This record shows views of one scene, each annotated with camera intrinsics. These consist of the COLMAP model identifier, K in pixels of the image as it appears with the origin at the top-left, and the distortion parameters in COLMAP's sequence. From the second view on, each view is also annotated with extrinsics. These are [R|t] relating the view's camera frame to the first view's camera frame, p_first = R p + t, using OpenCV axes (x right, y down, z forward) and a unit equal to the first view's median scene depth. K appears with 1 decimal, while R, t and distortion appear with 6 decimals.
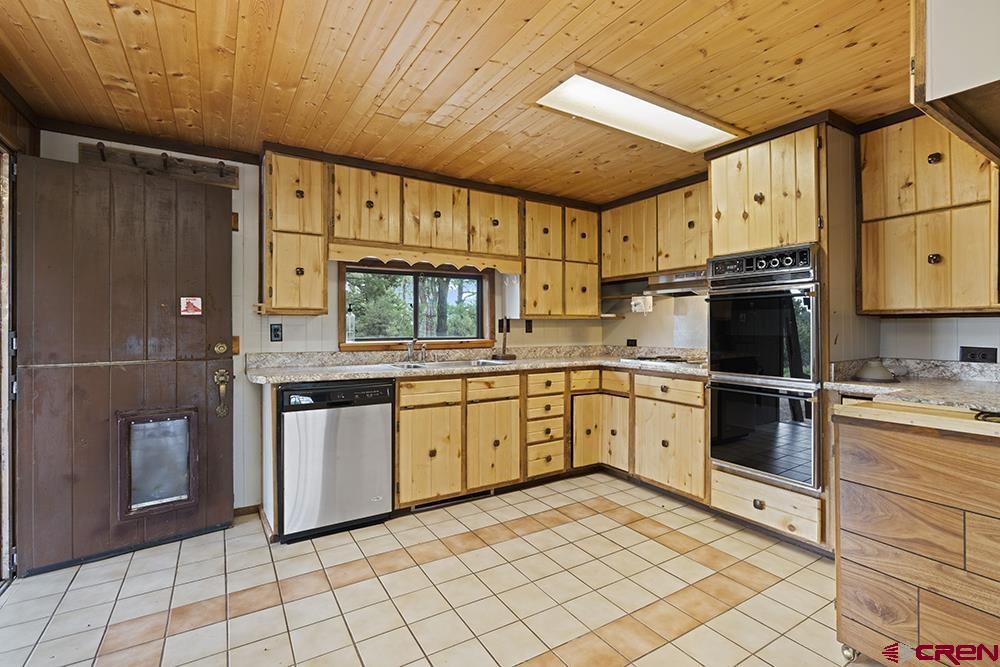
lens RADIAL K [[458.3, 0, 504.8], [0, 458.3, 330.2], [0, 0, 1]] dist [-0.006082, 0.003267]
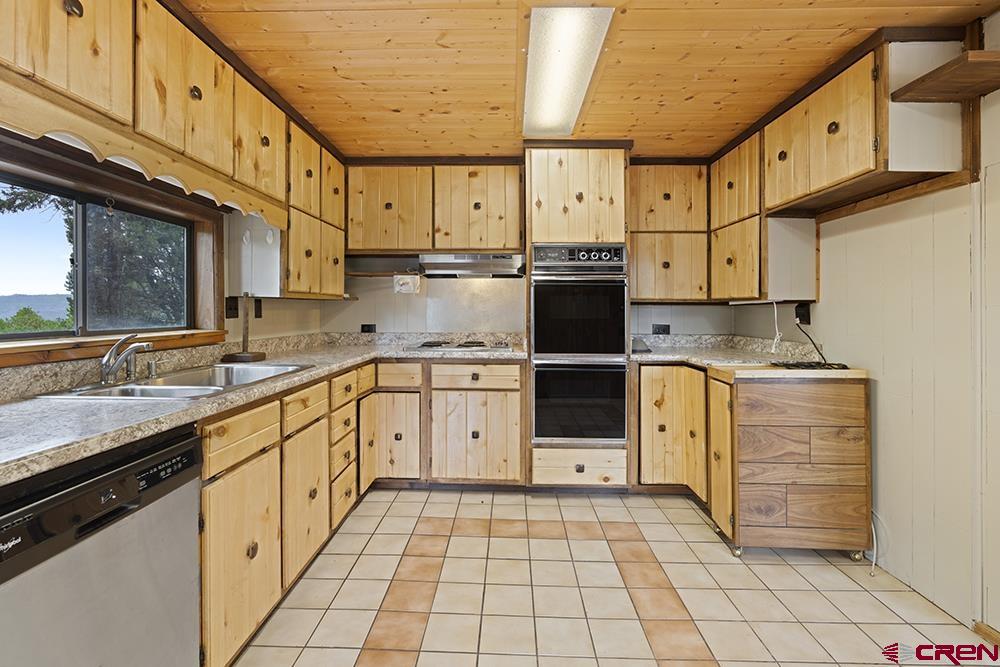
lens RADIAL K [[458.3, 0, 497.4], [0, 458.3, 313.2], [0, 0, 1]] dist [-0.006082, 0.003267]
pose [[0.553551, -0.001920, 0.832813, -0.404846], [0.000872, 0.999998, 0.001726, -0.003215], [-0.832815, -0.000229, 0.553552, 0.442064]]
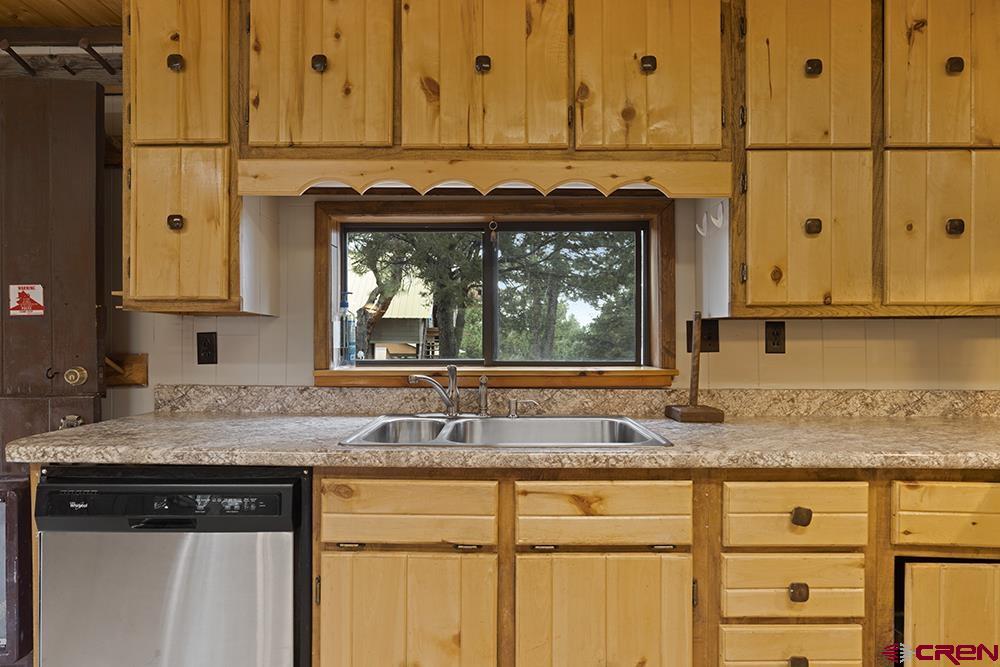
lens RADIAL K [[530.6, 0, 495.6], [0, 530.6, 342.0], [0, 0, 1]] dist [-0.004959, 0.002352]
pose [[0.844353, 0.003292, -0.535777, 0.122398], [-0.005891, 0.999978, -0.003140, -0.001880], [0.535755, 0.005808, 0.844354, 0.626330]]
